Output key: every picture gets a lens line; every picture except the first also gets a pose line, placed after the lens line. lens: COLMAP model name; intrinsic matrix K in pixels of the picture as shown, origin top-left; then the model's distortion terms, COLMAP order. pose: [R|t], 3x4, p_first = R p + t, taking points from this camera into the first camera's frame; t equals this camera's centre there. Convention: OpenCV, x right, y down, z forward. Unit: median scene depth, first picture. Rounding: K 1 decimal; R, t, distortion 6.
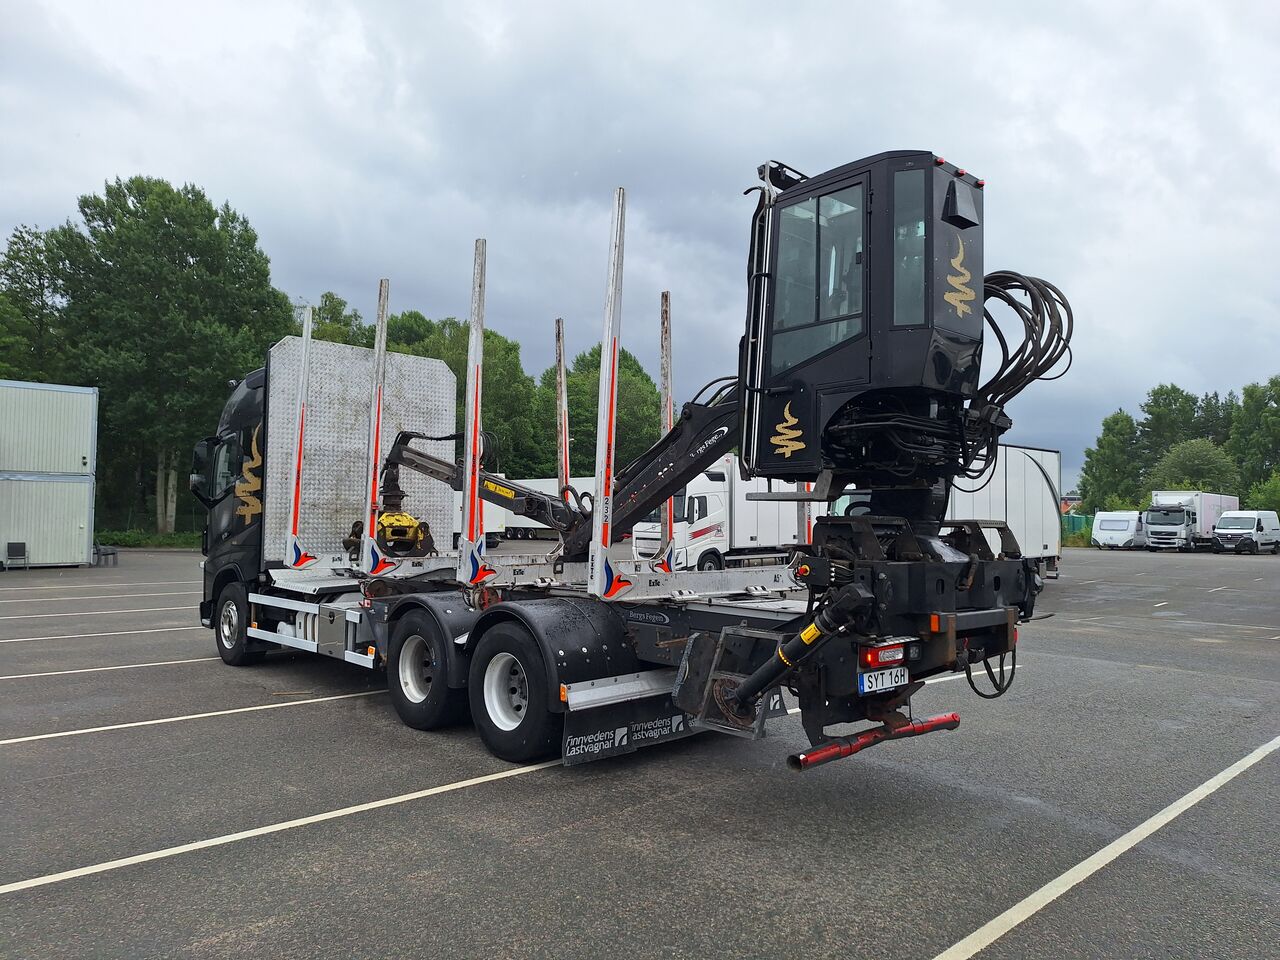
lens RADIAL K [[889.7, 0, 640.0], [0, 889.7, 480.0], [0, 0, 1]] dist [0.034445, -0.000947]
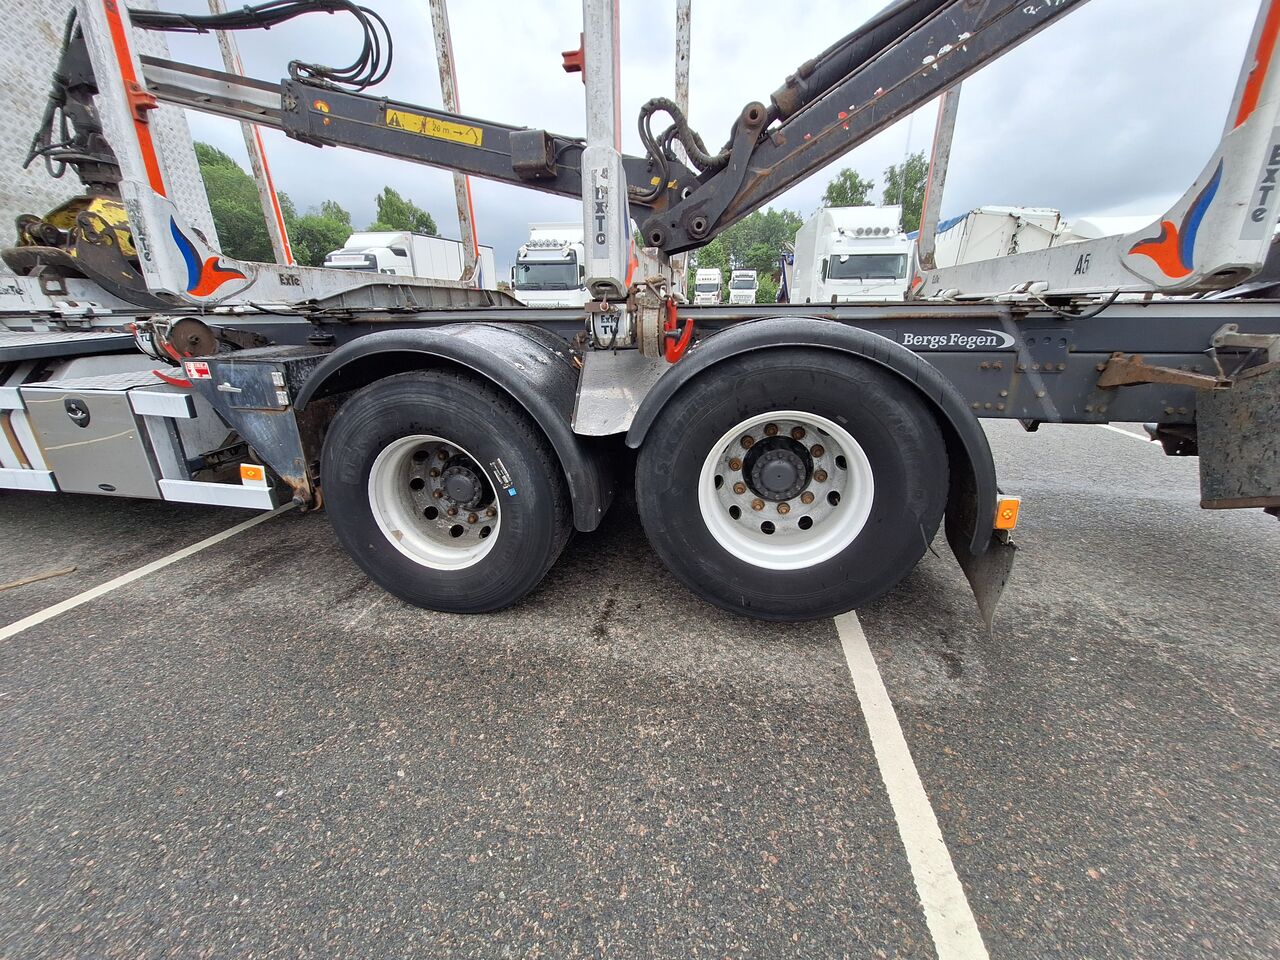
lens RADIAL K [[504.2, 0, 640.0], [0, 504.2, 480.0], [0, 0, 1]] dist [-0.001994, -0.000133]
pose [[0.813915, -0.212054, 0.540902, -0.272269], [-0.008150, 0.926752, 0.375585, 0.093154], [-0.580926, -0.310103, 0.752569, 0.671792]]
